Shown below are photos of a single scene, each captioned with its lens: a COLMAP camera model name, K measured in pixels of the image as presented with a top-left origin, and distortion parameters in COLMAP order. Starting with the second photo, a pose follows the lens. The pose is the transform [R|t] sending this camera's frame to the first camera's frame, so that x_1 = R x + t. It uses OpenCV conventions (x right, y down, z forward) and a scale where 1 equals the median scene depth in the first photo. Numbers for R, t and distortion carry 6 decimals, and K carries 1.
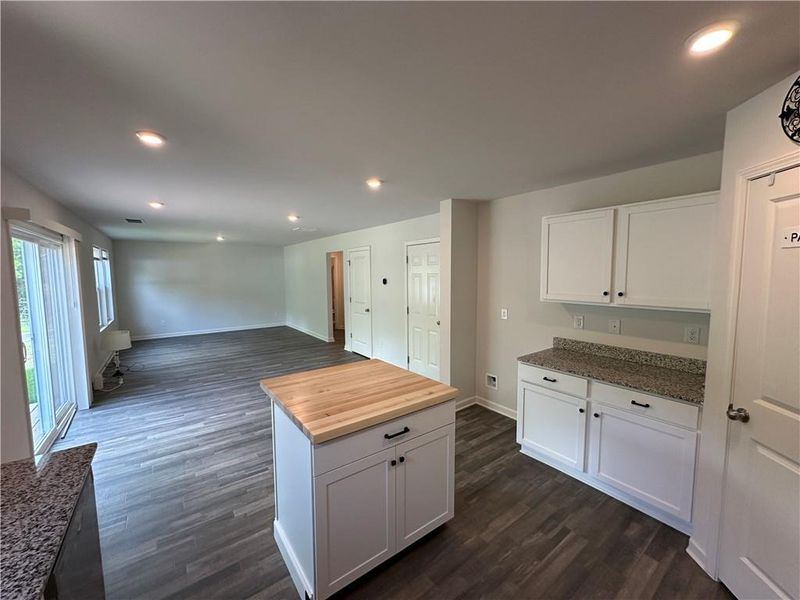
lens RADIAL K [[320.6, 0, 400.2], [0, 320.6, 296.3], [0, 0, 1]] dist [-0.003938, 0.001474]
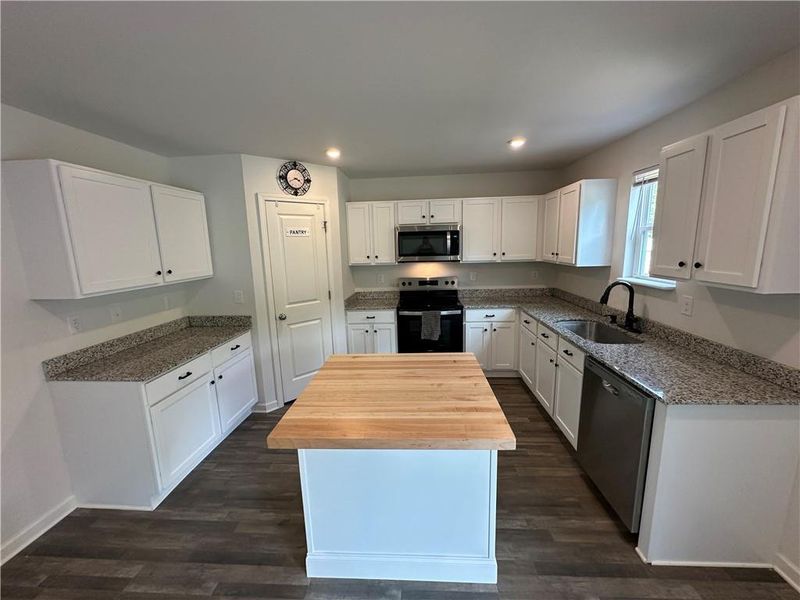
lens RADIAL K [[320.6, 0, 400.5], [0, 320.6, 297.7], [0, 0, 1]] dist [-0.003938, 0.001474]
pose [[-0.762226, -0.080122, 0.642333, -0.542201], [0.080920, 0.972732, 0.217358, -0.087895], [-0.642233, 0.217654, -0.734958, 1.290966]]
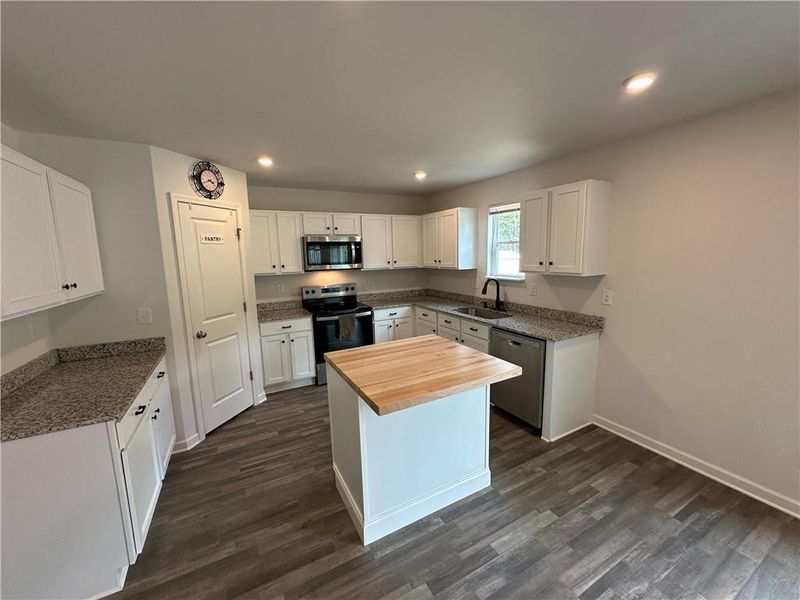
lens RADIAL K [[320.6, 0, 399.8], [0, 320.6, 297.4], [0, 0, 1]] dist [-0.003938, 0.001474]
pose [[-0.987801, 0.009322, 0.155445, -0.214998], [0.042323, 0.976704, 0.210375, -0.107435], [-0.149862, 0.214387, -0.965184, 1.631273]]
